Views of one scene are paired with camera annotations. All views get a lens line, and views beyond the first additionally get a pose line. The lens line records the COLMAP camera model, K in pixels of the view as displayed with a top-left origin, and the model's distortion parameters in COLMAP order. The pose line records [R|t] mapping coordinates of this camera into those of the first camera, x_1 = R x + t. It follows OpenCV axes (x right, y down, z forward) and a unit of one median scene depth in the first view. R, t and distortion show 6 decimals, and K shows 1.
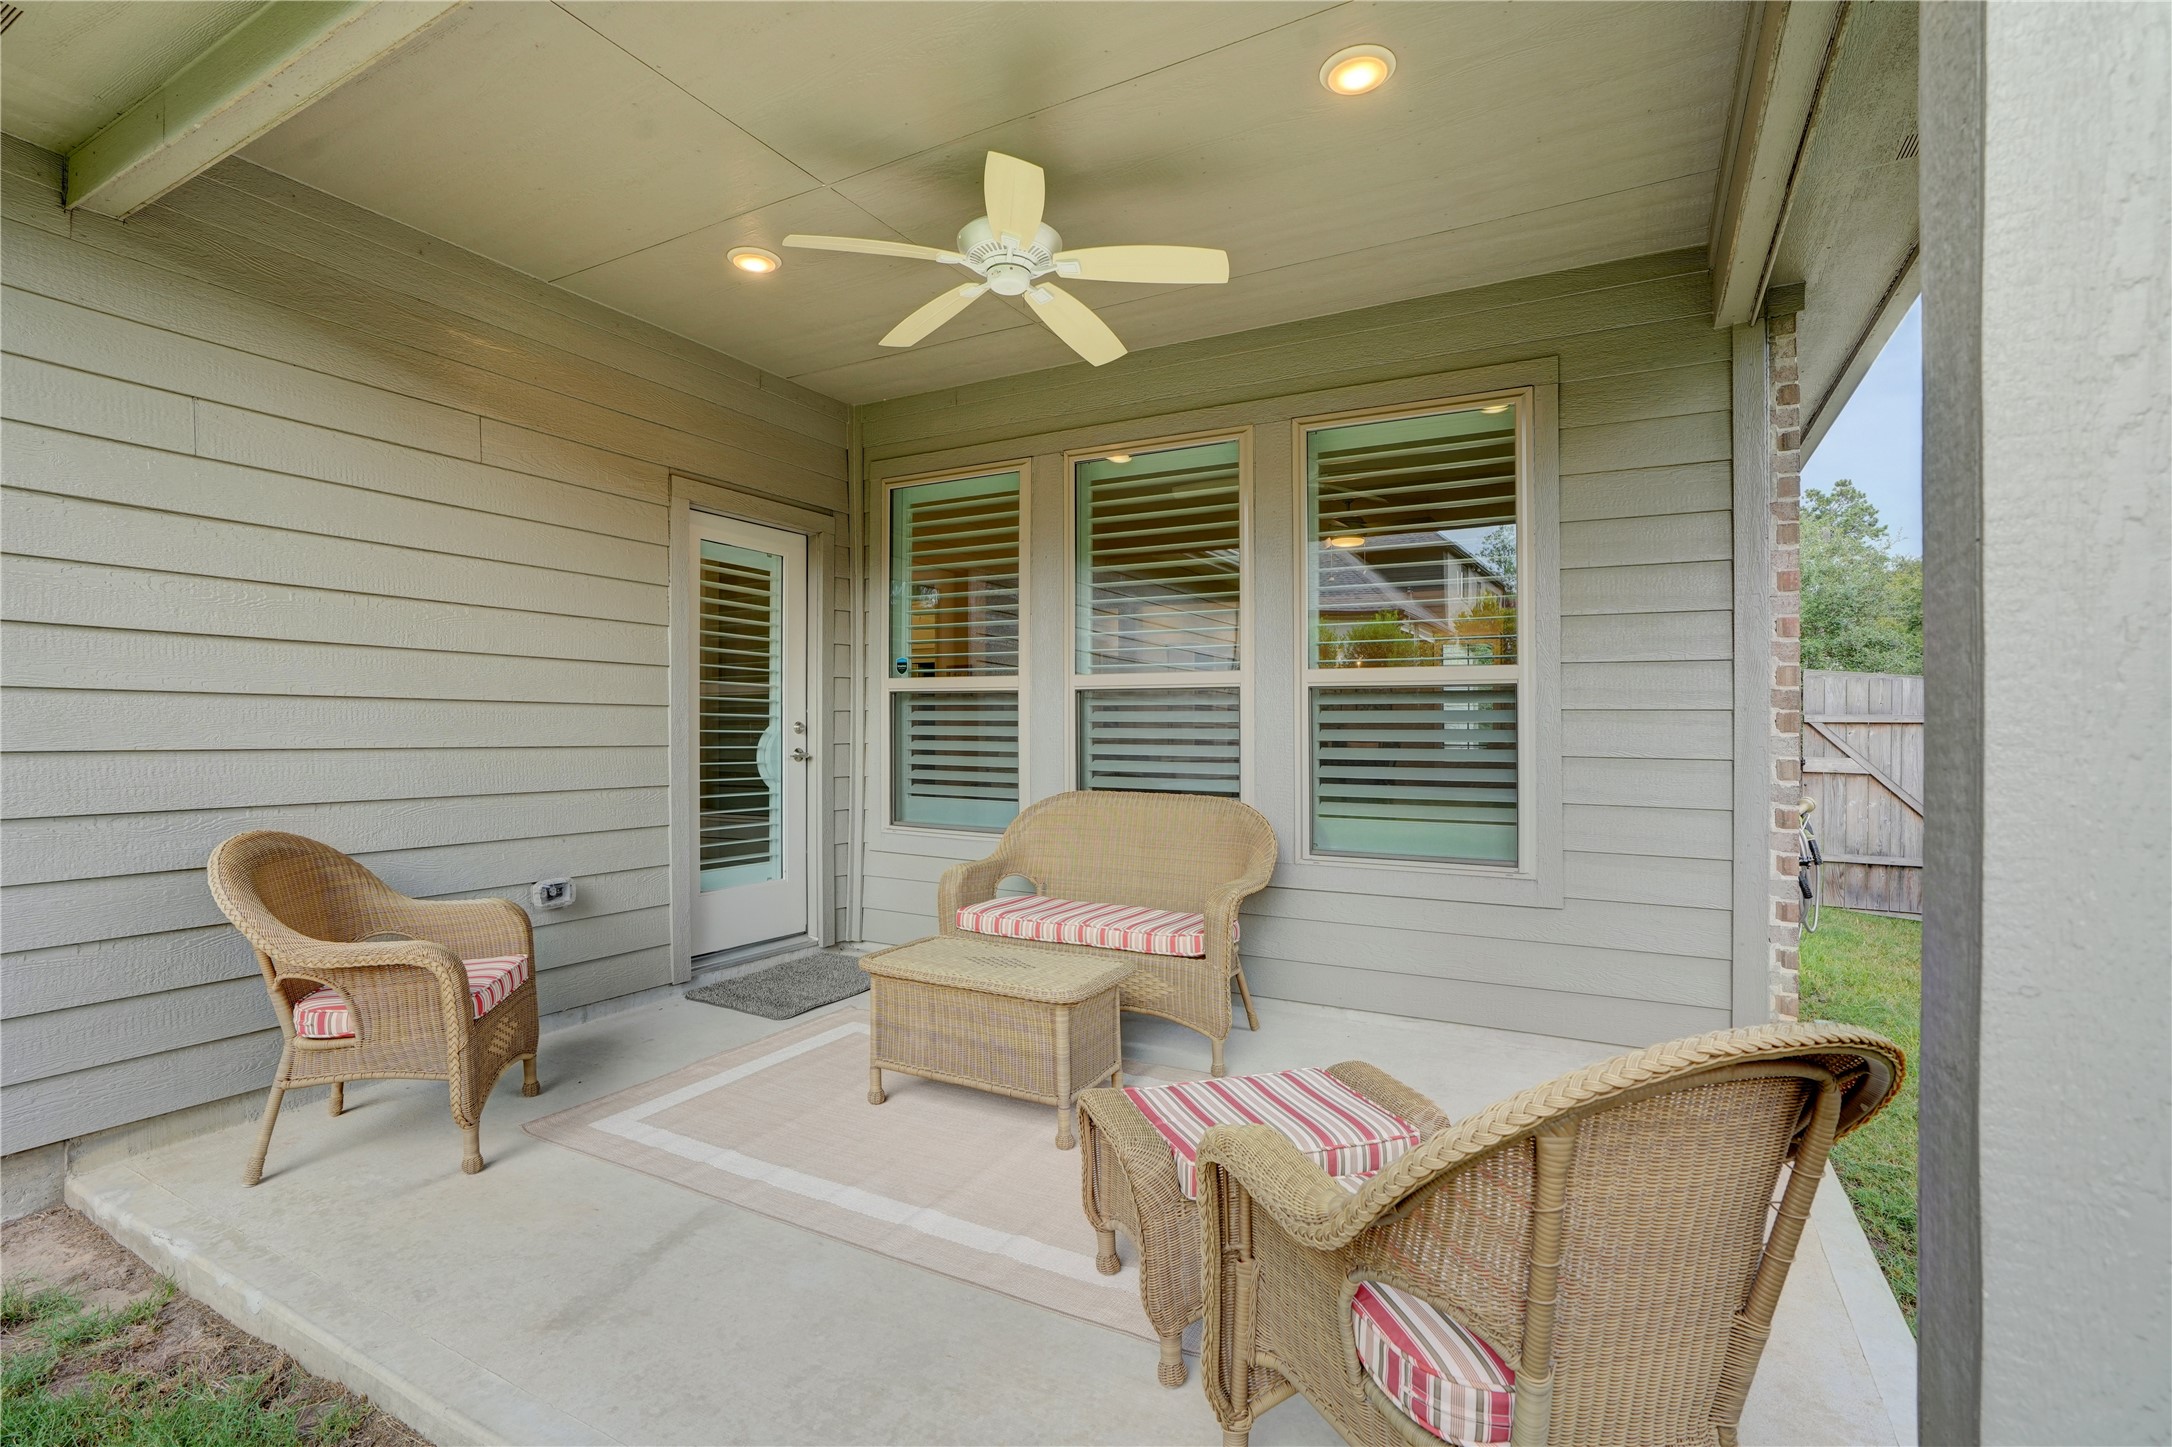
lens RADIAL K [[1008.2, 0, 1075.8], [0, 1008.2, 719.9], [0, 0, 1]] dist [-0.002944, 0.007706]
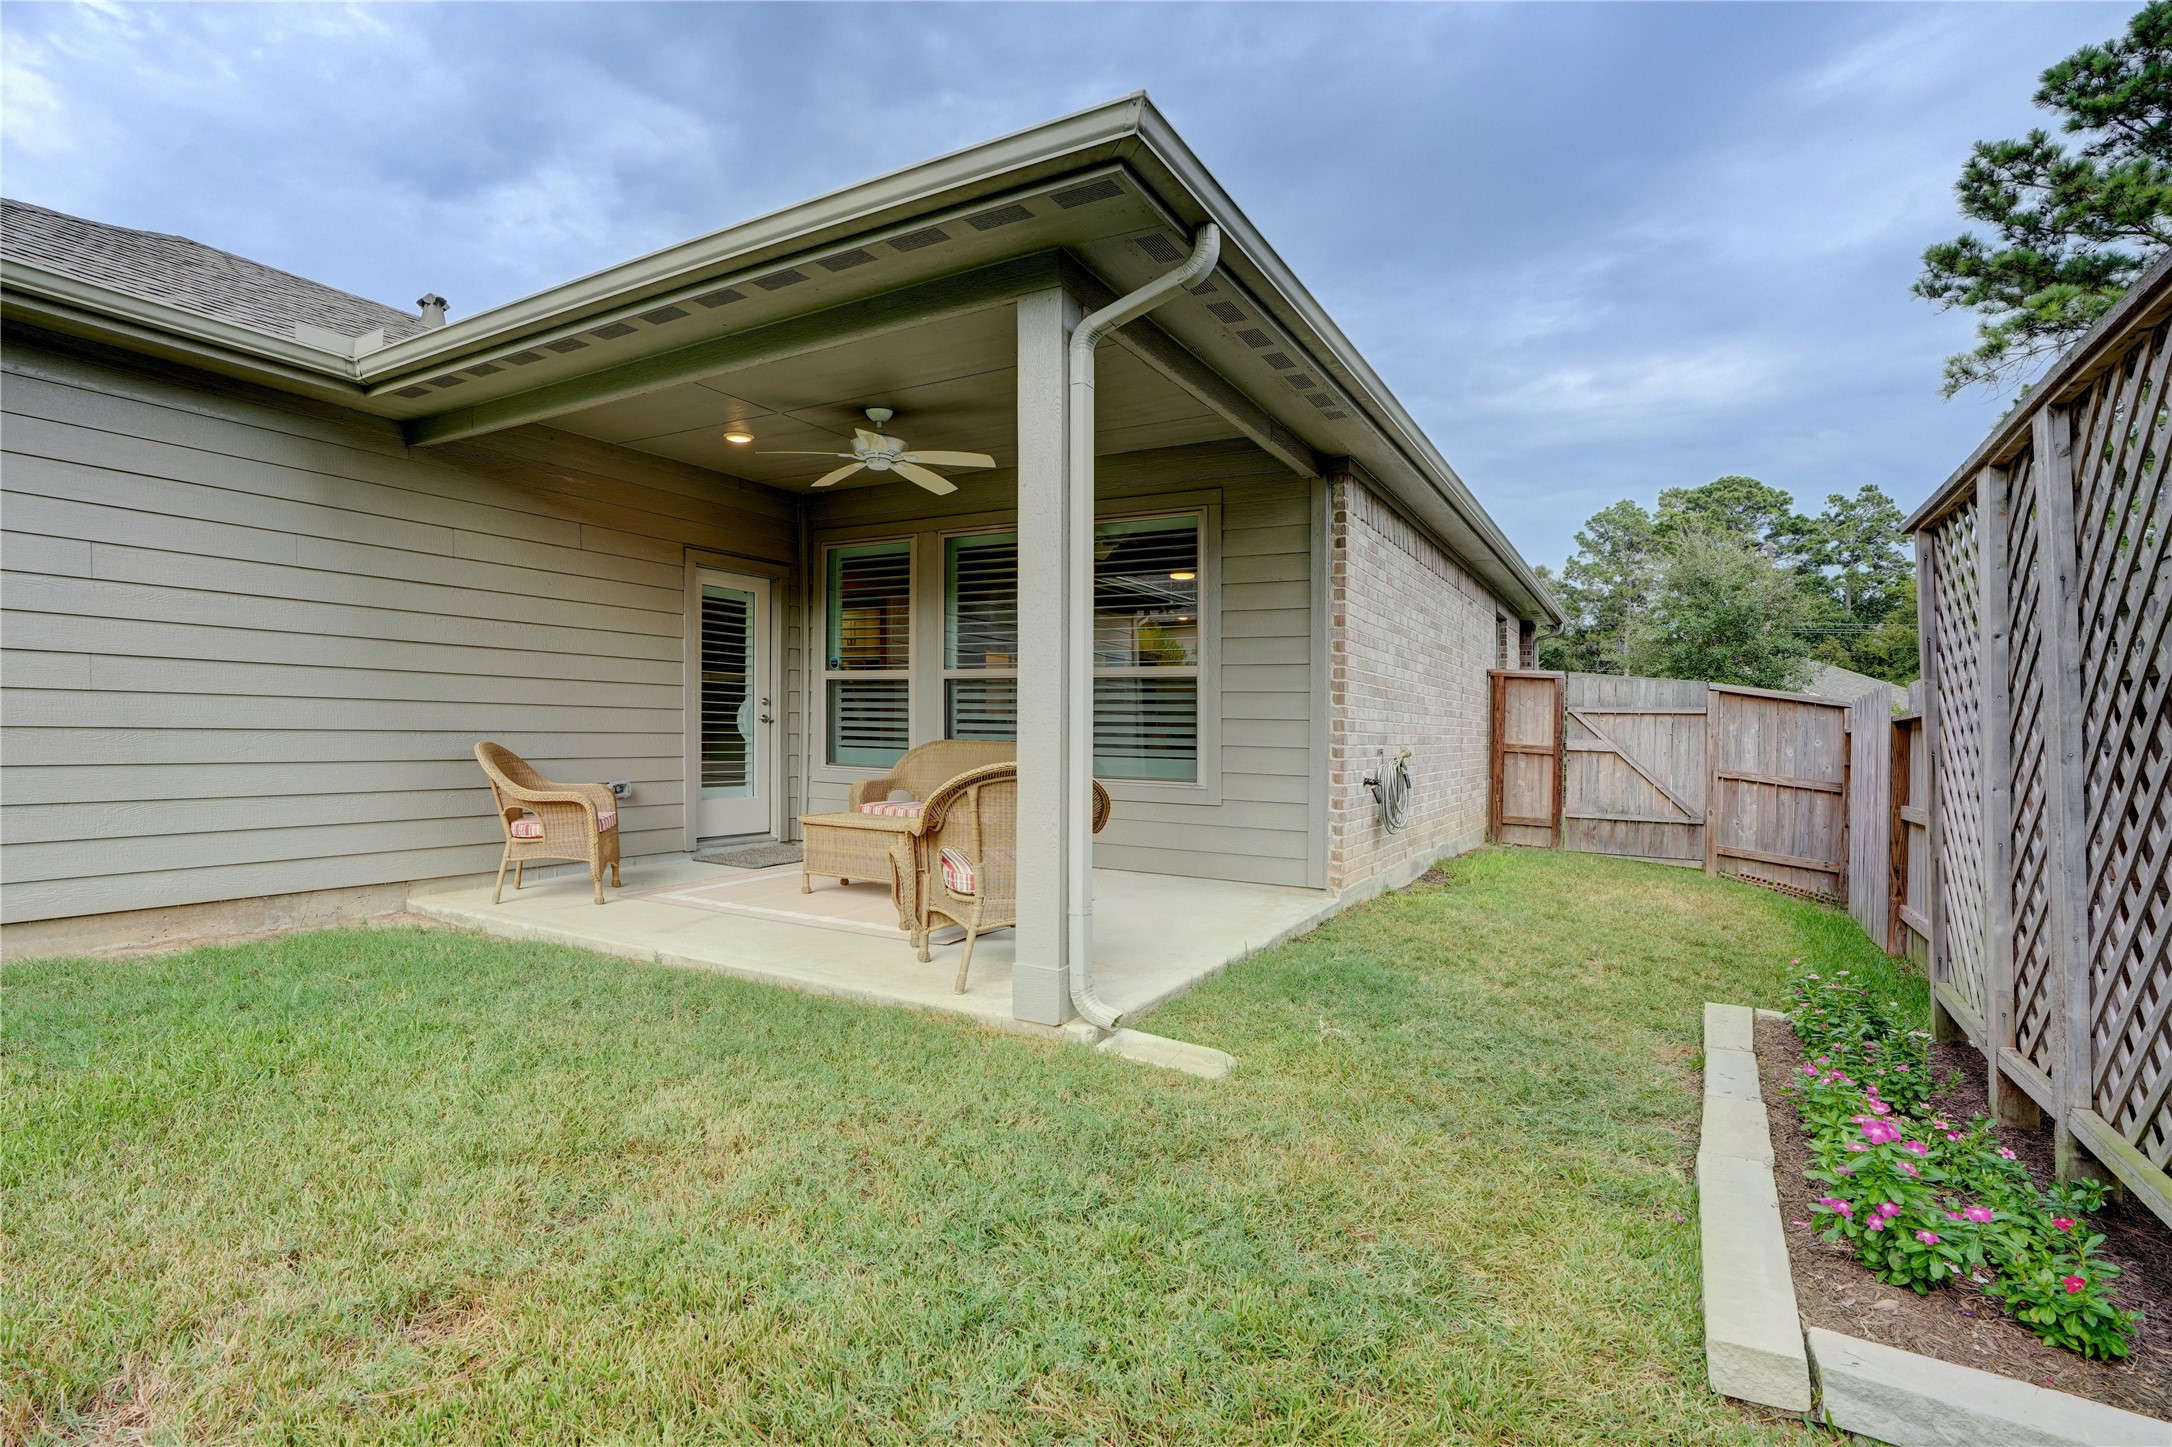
lens RADIAL K [[1023.4, 0, 1198.0], [0, 1023.4, 720.8], [0, 0, 1]] dist [0.001599, 0.000152]
pose [[0.991609, 0.002600, 0.129248, 0.192837], [-0.002783, 0.999995, 0.001237, 0.034562], [-0.129244, -0.001587, 0.991612, -0.685283]]
